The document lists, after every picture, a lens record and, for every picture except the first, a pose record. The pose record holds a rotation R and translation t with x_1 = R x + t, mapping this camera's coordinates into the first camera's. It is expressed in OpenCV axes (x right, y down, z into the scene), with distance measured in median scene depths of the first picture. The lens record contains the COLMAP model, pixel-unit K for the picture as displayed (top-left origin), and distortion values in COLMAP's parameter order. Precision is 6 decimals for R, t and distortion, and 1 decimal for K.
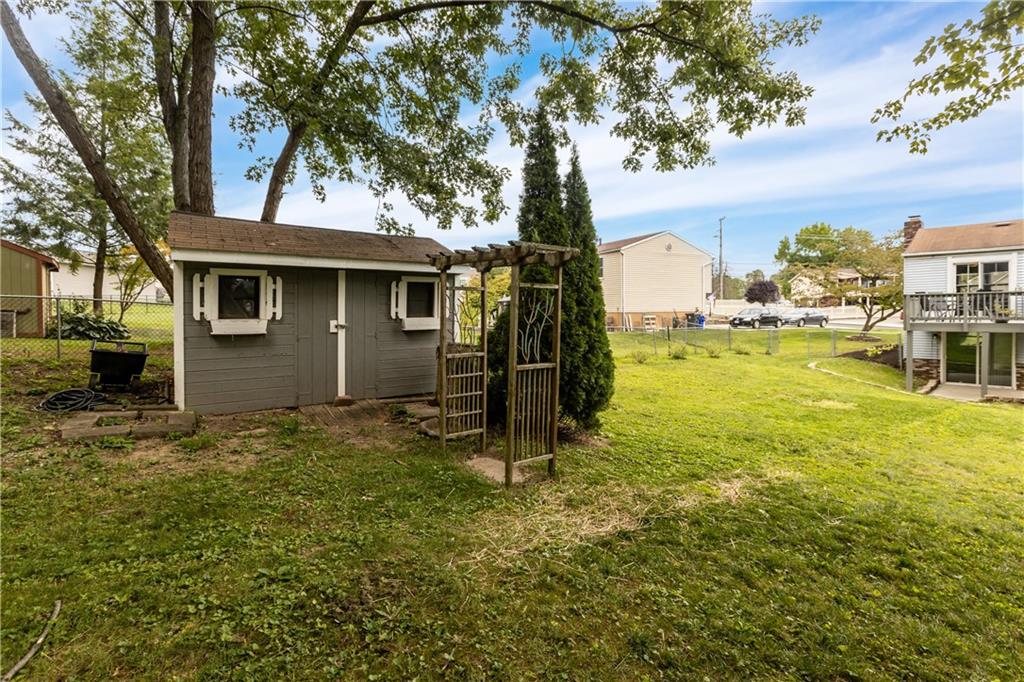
lens RADIAL K [[467.9, 0, 516.2], [0, 467.9, 330.3], [0, 0, 1]] dist [0.006425, -0.001260]
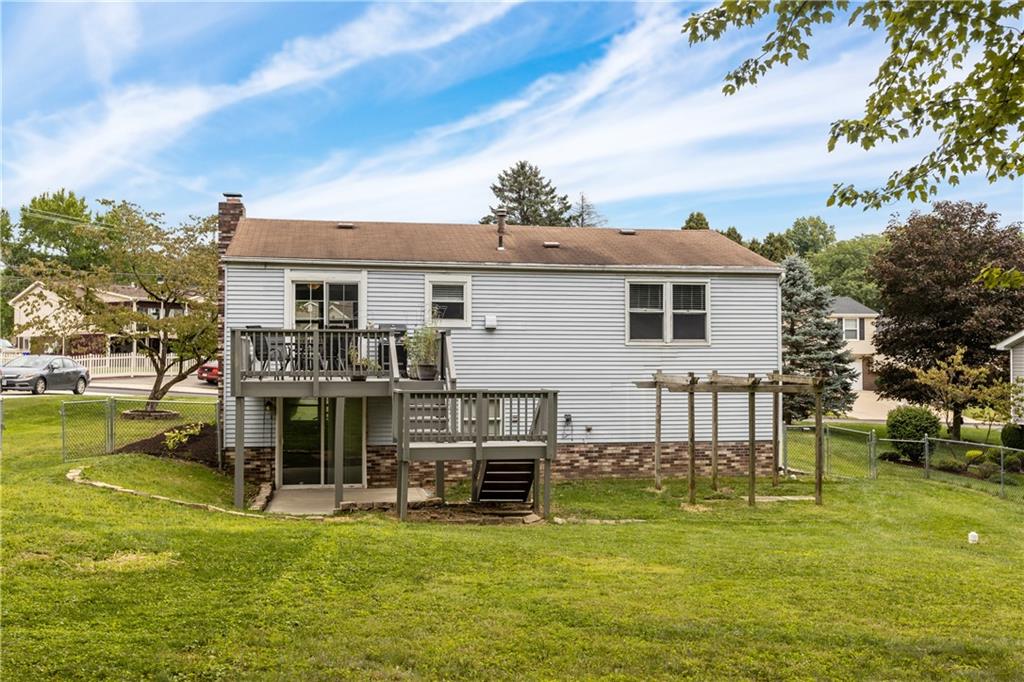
lens RADIAL K [[999.1, 0, 503.0], [0, 999.1, 335.9], [0, 0, 1]] dist [-0.023986, 0.000000]
pose [[0.548586, 0.034617, 0.835377, 0.035164], [0.022499, 0.998169, -0.056138, 0.002163], [-0.835791, 0.049592, 0.546803, 0.096420]]
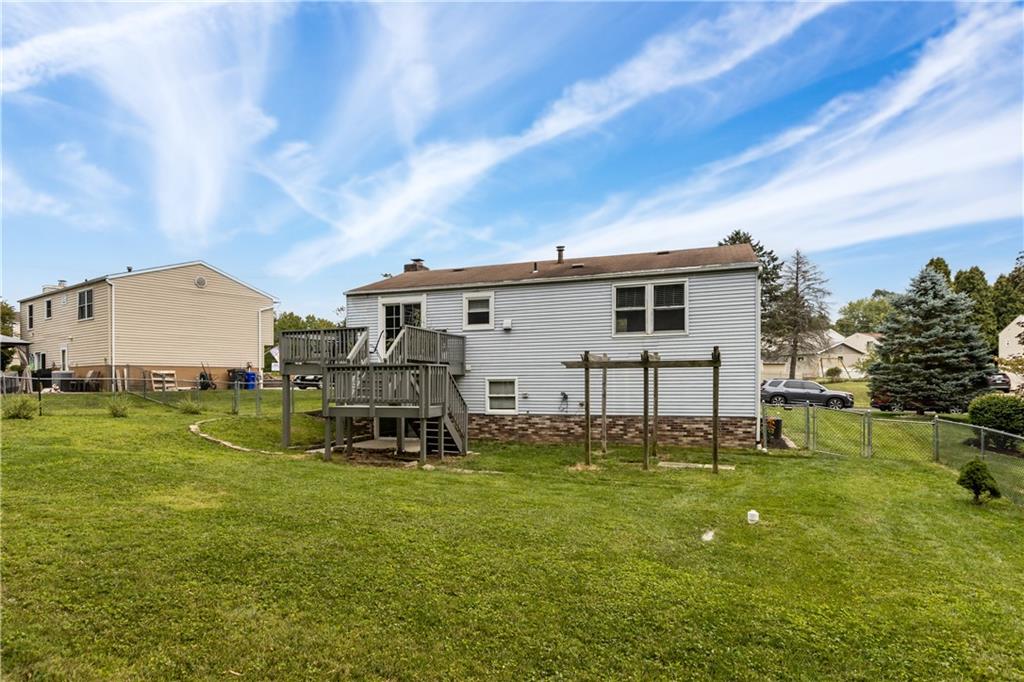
lens RADIAL K [[575.1, 0, 463.9], [0, 575.1, 389.9], [0, 0, 1]] dist [-0.003852, 0.002249]
pose [[0.898143, -0.001789, 0.439700, 0.542122], [0.012848, 0.999672, -0.022175, 0.044056], [-0.439516, 0.025566, 0.897871, -0.045146]]
